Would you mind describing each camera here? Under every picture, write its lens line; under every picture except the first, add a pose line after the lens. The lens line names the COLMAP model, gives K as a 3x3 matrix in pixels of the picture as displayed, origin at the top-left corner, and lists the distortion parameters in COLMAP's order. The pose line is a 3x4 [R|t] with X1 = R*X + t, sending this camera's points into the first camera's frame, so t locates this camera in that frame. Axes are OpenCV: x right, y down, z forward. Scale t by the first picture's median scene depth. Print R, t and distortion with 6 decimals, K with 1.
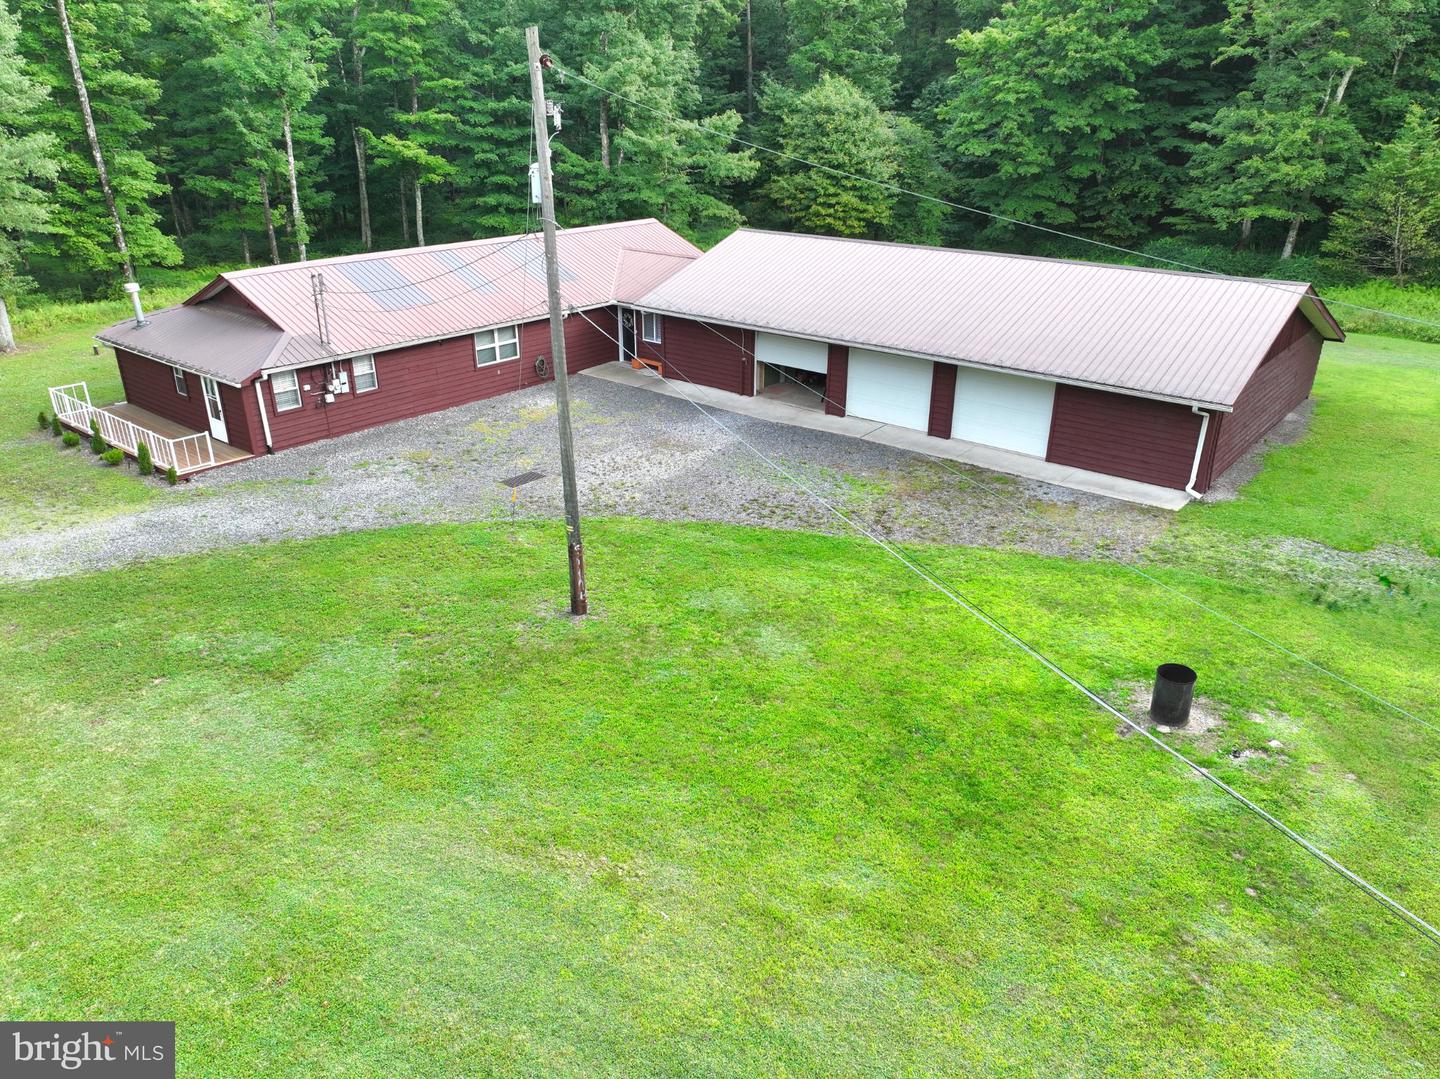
lens RADIAL K [[1017.8, 0, 723.5], [0, 1017.8, 549.8], [0, 0, 1]] dist [-0.000560, 0.015599]
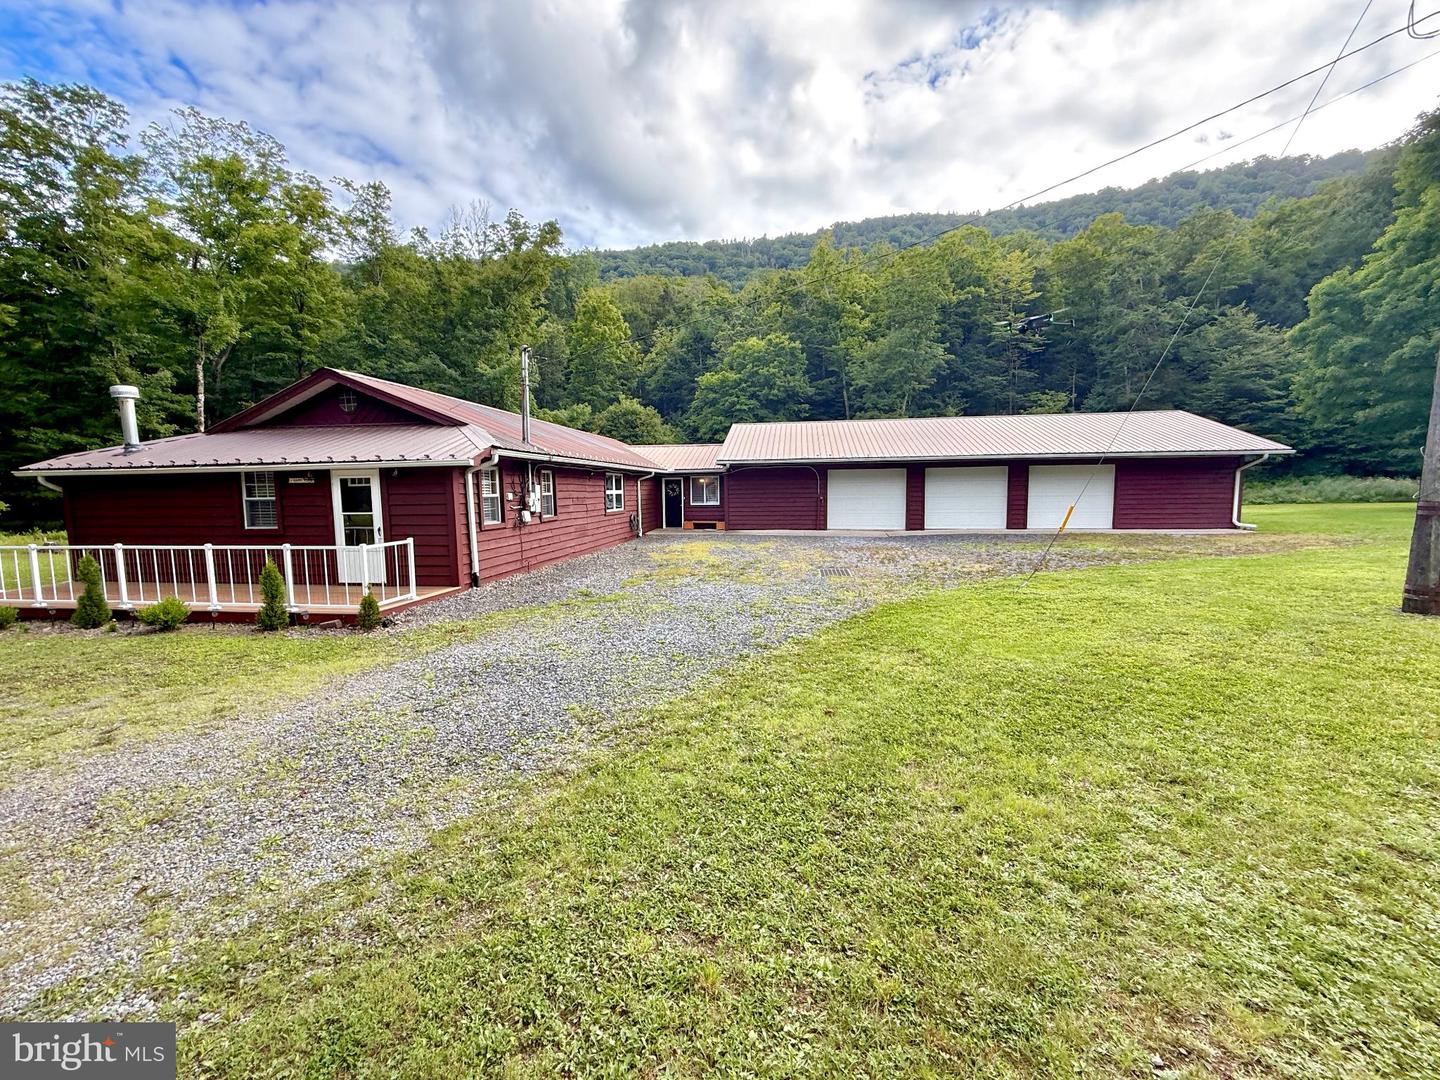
lens RADIAL K [[576.1, 0, 716.7], [0, 576.1, 539.9], [0, 0, 1]] dist [-0.001269, 0.000670]
pose [[0.856068, -0.059036, 0.513481, -0.298553], [0.225100, 0.936876, -0.267568, 0.005544], [-0.465272, 0.344641, 0.815319, 0.372541]]
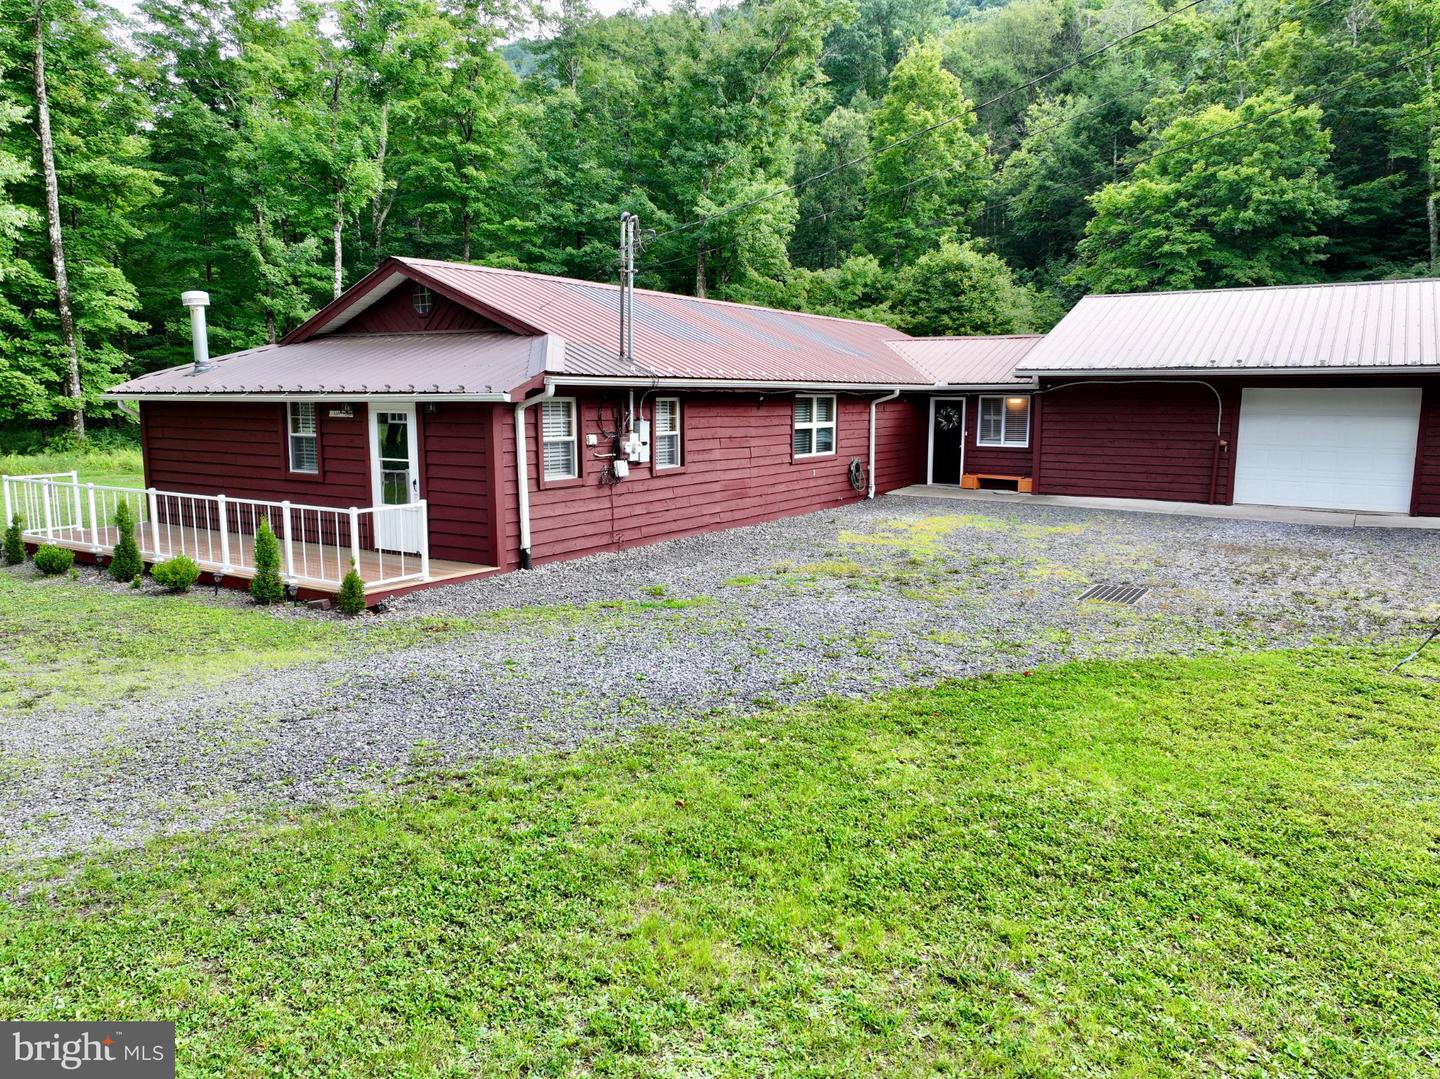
lens RADIAL K [[1017.8, 0, 722.6], [0, 1017.8, 544.2], [0, 0, 1]] dist [-0.000560, 0.015599]
pose [[0.992679, -0.016890, 0.119596, -0.245638], [0.048643, 0.962230, -0.267858, 0.013755], [-0.110555, 0.271715, 0.956007, 0.326868]]
